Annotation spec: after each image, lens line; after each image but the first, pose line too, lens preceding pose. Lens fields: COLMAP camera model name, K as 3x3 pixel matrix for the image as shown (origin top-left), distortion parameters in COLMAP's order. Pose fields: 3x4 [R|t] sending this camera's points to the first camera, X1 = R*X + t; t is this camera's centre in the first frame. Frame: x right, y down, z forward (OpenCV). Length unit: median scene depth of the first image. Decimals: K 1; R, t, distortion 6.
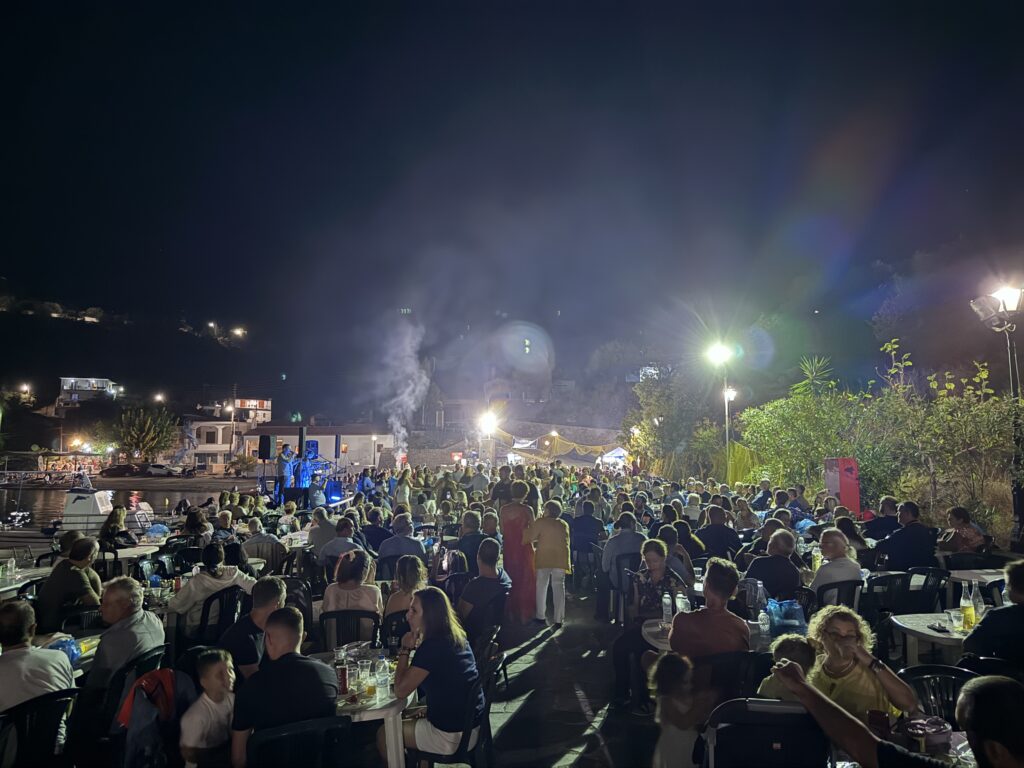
lens RADIAL K [[720.5, 0, 520.2], [0, 720.5, 383.4], [0, 0, 1]] dist [0.068883, -0.088663]
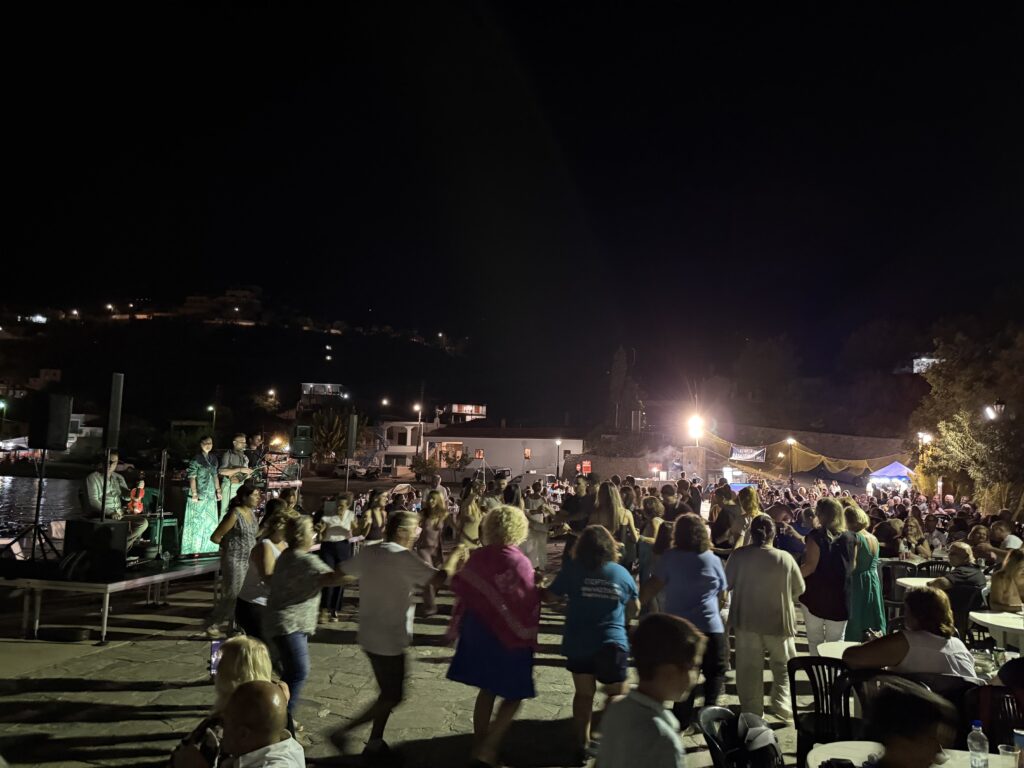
lens RADIAL K [[720.5, 0, 513.7], [0, 720.5, 398.0], [0, 0, 1]] dist [0.068883, -0.088663]
pose [[0.949323, 0.002521, -0.314292, 0.010125], [-0.001073, 0.999988, 0.004778, 0.017944], [0.314301, -0.004198, 0.949314, 0.169155]]
